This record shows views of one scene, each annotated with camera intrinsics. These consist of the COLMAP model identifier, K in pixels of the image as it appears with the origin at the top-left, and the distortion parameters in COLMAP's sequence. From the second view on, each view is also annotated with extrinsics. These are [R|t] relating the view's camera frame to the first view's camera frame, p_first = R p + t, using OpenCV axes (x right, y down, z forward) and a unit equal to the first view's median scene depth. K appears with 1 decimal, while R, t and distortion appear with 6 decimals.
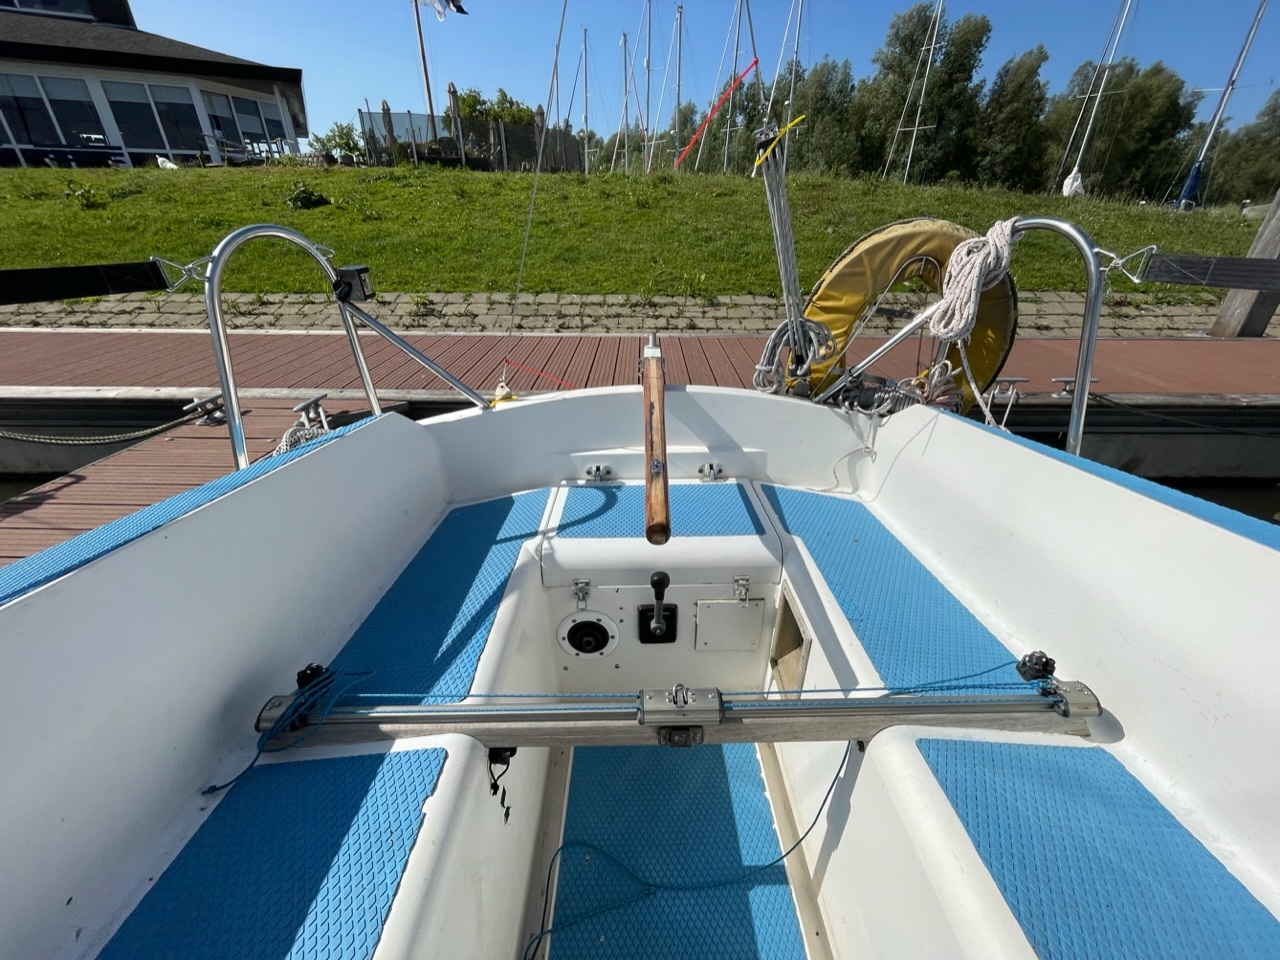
lens RADIAL K [[508.2, 0, 645.7], [0, 508.2, 487.9], [0, 0, 1]] dist [-0.002141, 0.000559]
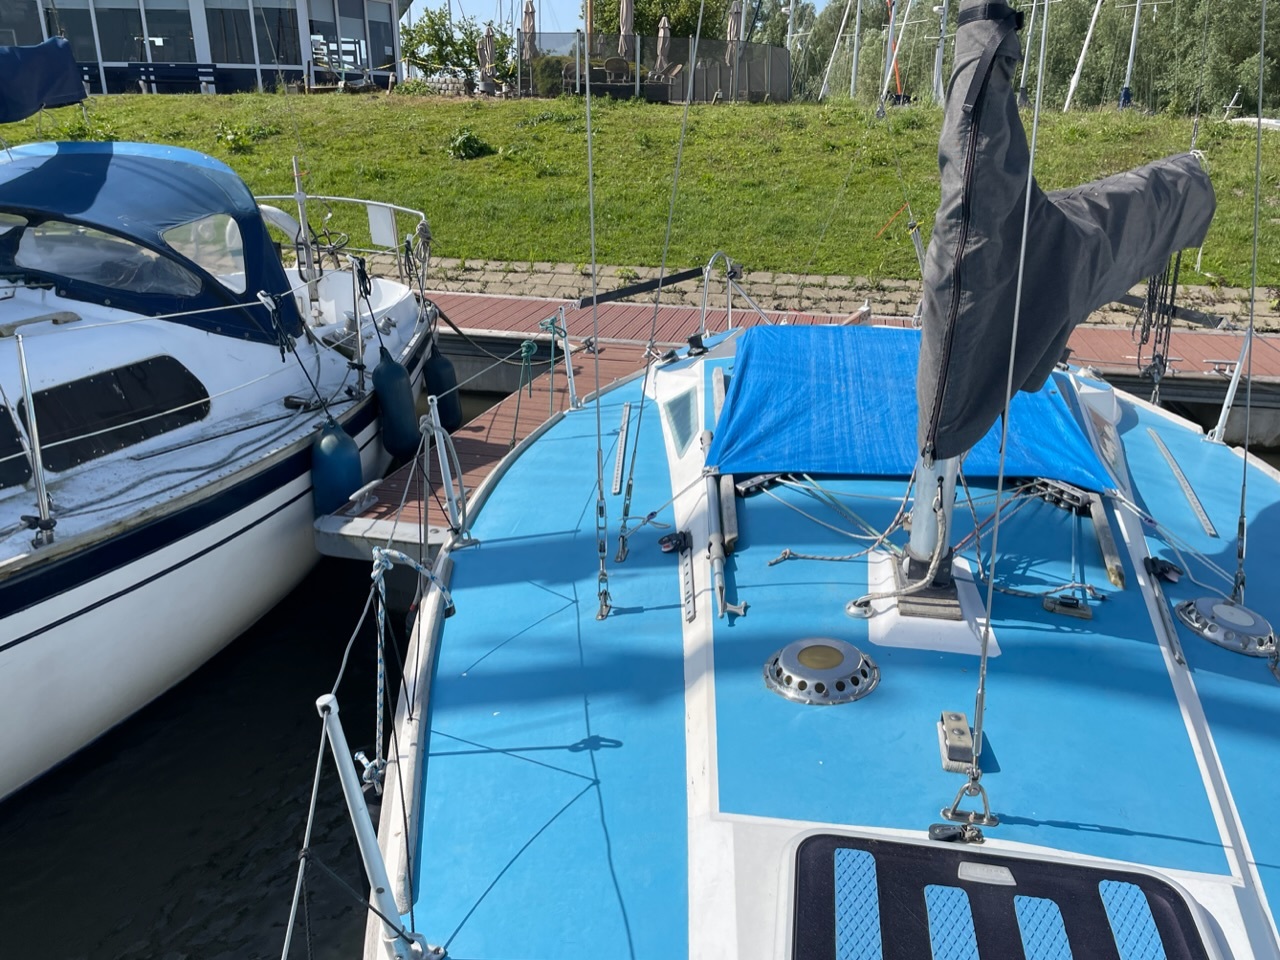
lens RADIAL K [[1058.5, 0, 638.2], [0, 1058.5, 481.2], [0, 0, 1]] dist [0.067283, -0.021719]
pose [[0.977523, 0.079640, -0.195209, -0.010324], [-0.108914, 0.983546, -0.144135, 0.260609], [0.180518, 0.162157, 0.970113, -0.757702]]
